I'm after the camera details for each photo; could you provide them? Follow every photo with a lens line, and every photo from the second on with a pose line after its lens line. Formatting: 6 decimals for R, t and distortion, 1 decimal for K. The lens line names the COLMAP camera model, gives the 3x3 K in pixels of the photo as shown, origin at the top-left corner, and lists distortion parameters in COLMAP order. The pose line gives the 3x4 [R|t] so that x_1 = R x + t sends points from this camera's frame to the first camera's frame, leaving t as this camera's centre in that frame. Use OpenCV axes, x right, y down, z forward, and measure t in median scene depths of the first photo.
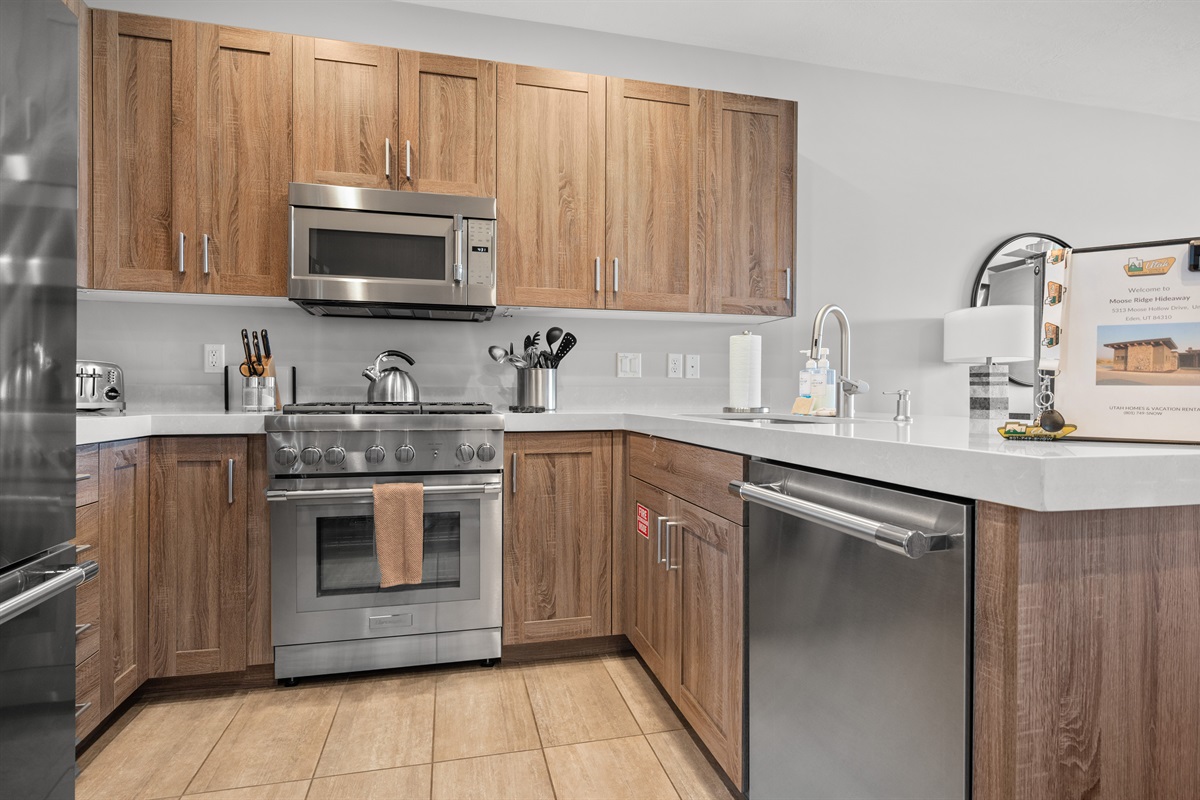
lens RADIAL K [[618.5, 0, 599.6], [0, 618.5, 407.4], [0, 0, 1]] dist [-0.005667, -0.001276]
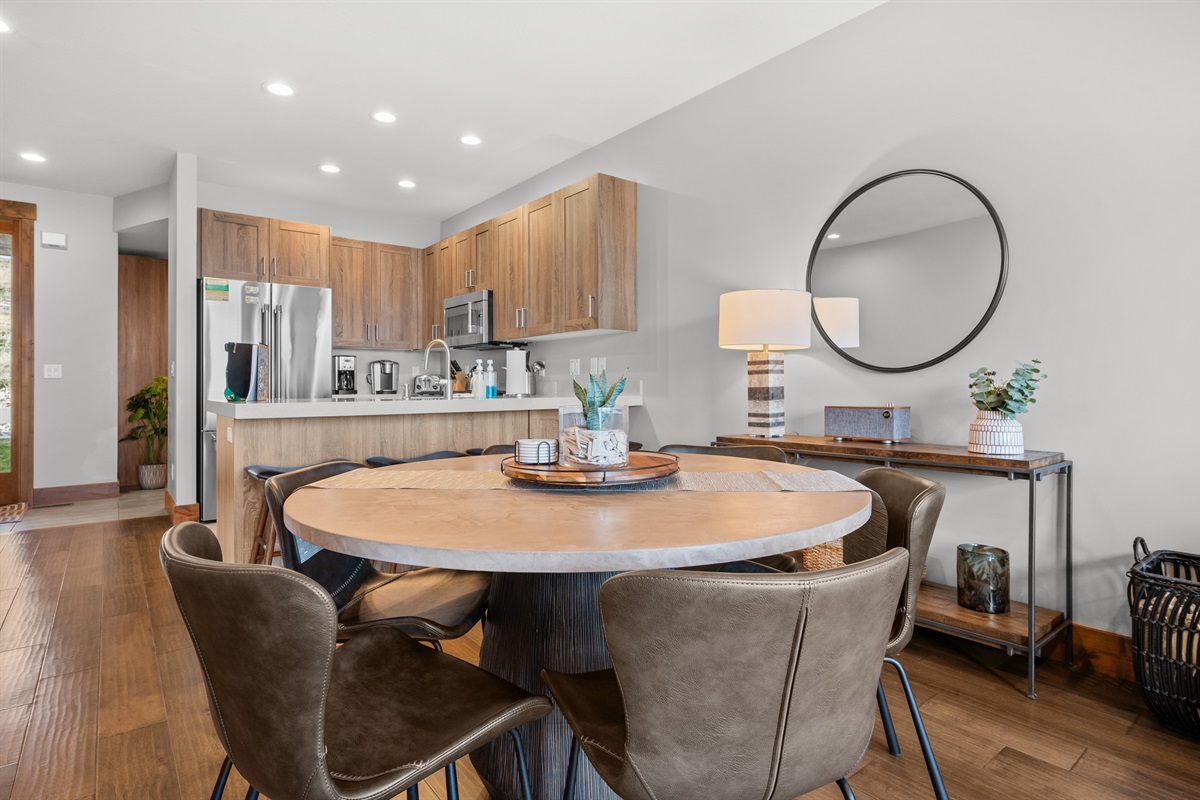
lens RADIAL K [[618.5, 0, 603.6], [0, 618.5, 380.2], [0, 0, 1]] dist [-0.005667, -0.001276]
pose [[0.418733, -0.013135, -0.908014, 1.662315], [-0.010892, 0.999751, -0.019485, -0.006449], [0.908044, 0.018049, 0.418486, 0.470526]]
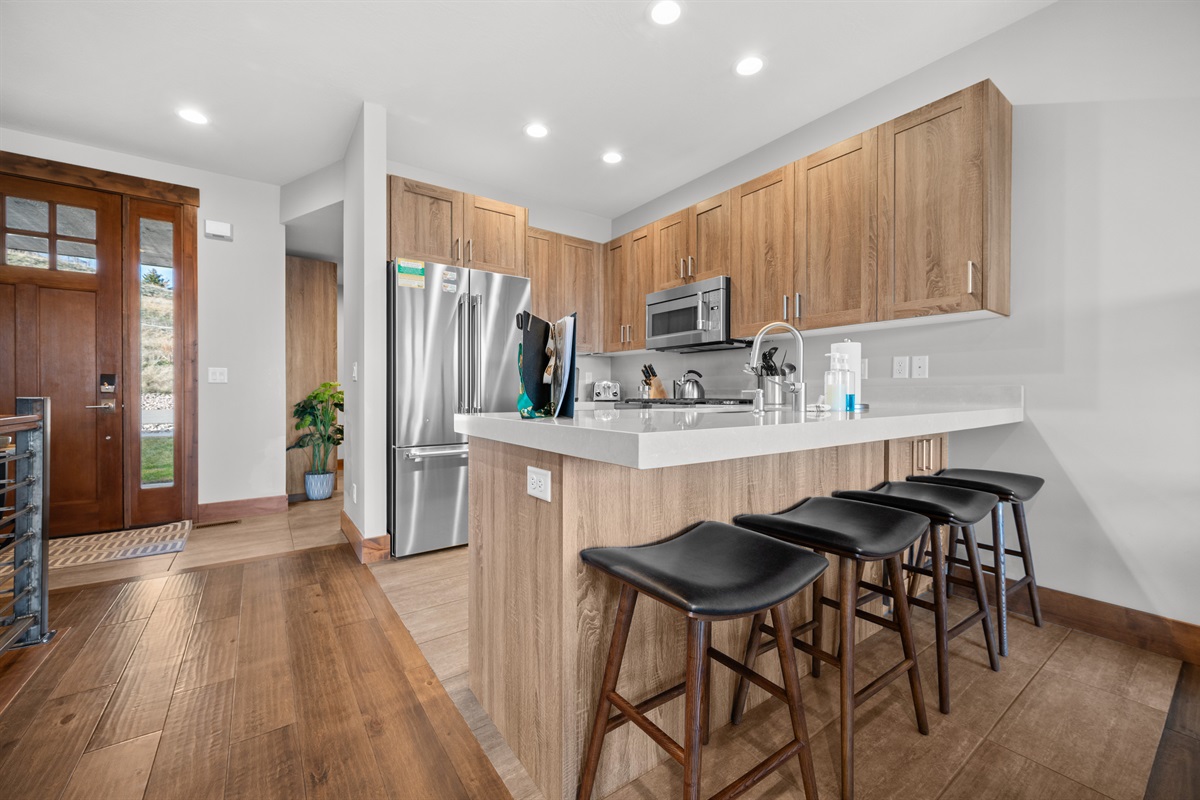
lens RADIAL K [[475.9, 0, 600.7], [0, 475.9, 394.9], [0, 0, 1]] dist [-0.001425, -0.000456]
pose [[0.368325, -0.000908, -0.929696, 0.816696], [-0.015664, 0.999852, -0.007183, -0.004166], [0.929565, 0.017208, 0.368257, 0.214620]]
